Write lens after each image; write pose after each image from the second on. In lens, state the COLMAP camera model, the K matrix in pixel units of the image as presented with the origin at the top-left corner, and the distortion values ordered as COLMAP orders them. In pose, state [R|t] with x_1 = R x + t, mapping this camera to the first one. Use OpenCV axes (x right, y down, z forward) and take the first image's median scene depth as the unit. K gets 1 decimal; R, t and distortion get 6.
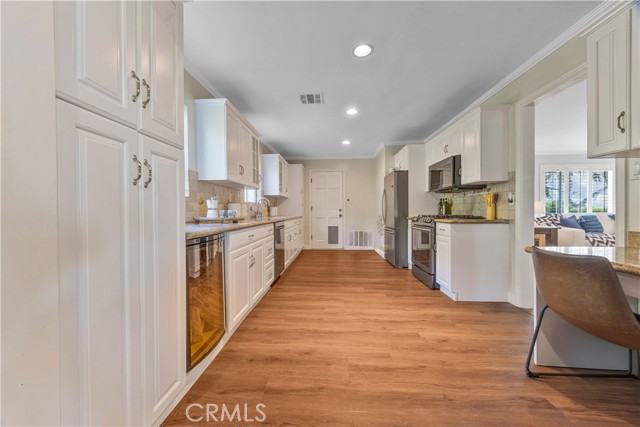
lens RADIAL K [[245.1, 0, 316.3], [0, 245.1, 213.6], [0, 0, 1]] dist [-0.001988, -0.000286]
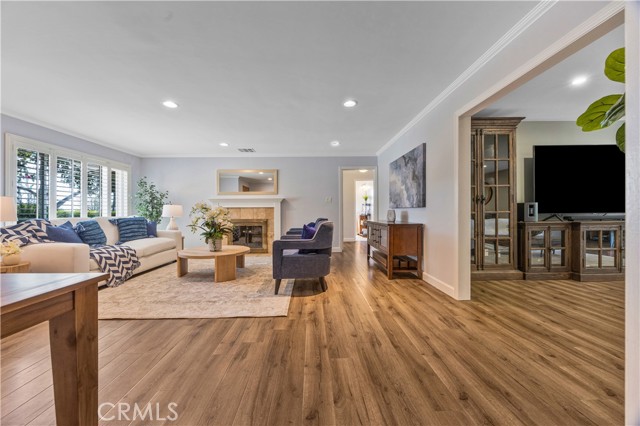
lens RADIAL K [[245.1, 0, 311.6], [0, 245.1, 214.0], [0, 0, 1]] dist [-0.001988, -0.000286]
pose [[-0.070966, -0.002244, 0.997476, 0.414167], [0.019217, 0.999809, 0.003617, -0.003771], [-0.997294, 0.019425, -0.070910, 0.459776]]
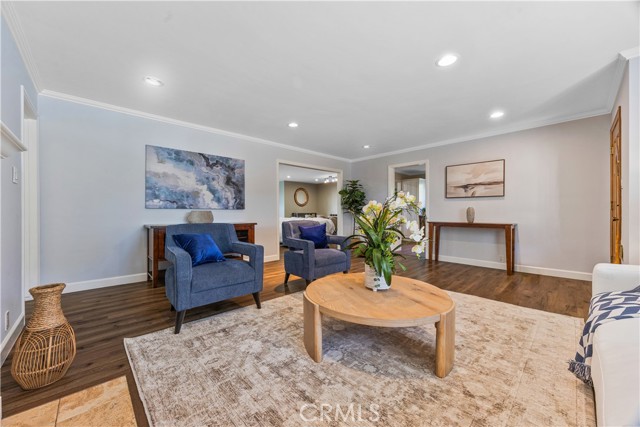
lens RADIAL K [[245.1, 0, 317.2], [0, 245.1, 211.3], [0, 0, 1]] dist [-0.001988, -0.000286]
pose [[-0.679026, 0.005698, -0.734092, 1.711263], [-0.001697, 0.999955, 0.009332, -0.017387], [0.734113, 0.007582, -0.678985, 0.960749]]
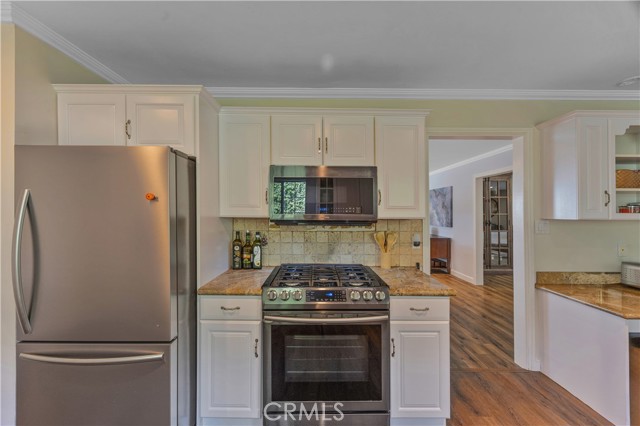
lens RADIAL K [[245.1, 0, 307.3], [0, 245.1, 209.7], [0, 0, 1]] dist [-0.001988, -0.000286]
pose [[-0.045586, 0.016127, 0.998830, -0.012333], [0.011018, 0.999817, -0.015640, -0.091915], [-0.998900, 0.010293, -0.045755, 0.814387]]
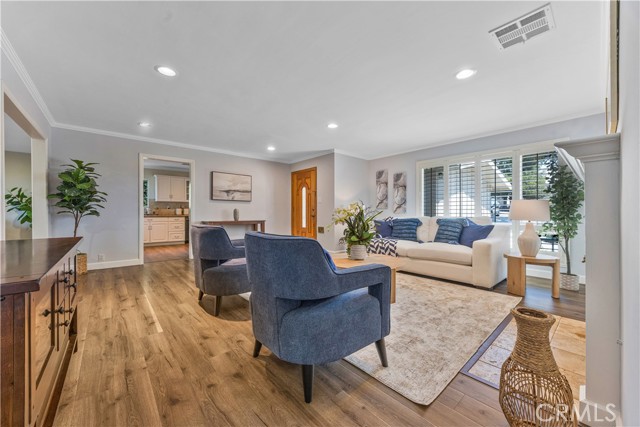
lens RADIAL K [[245.1, 0, 315.1], [0, 245.1, 212.7], [0, 0, 1]] dist [-0.001988, -0.000286]
pose [[0.703493, 0.007227, -0.710665, 1.736438], [-0.013257, 0.999908, -0.002955, -0.006939], [0.710578, 0.011500, 0.703524, 0.149573]]
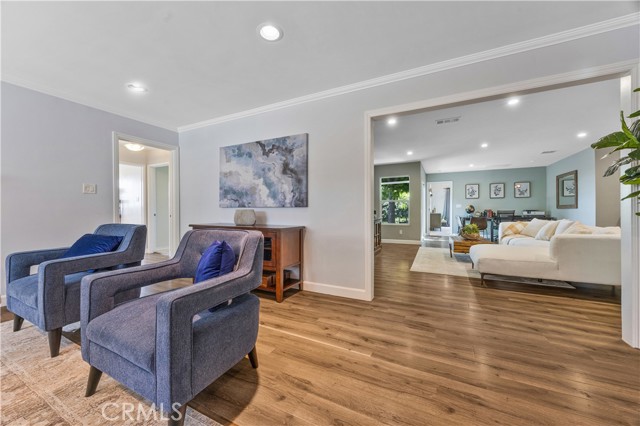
lens RADIAL K [[245.1, 0, 315.7], [0, 245.1, 213.9], [0, 0, 1]] dist [-0.001988, -0.000286]
pose [[-0.917333, 0.002584, 0.398113, 0.873992], [0.009962, 0.999815, 0.016463, -0.007345], [-0.397997, 0.019068, -0.917189, 0.661717]]
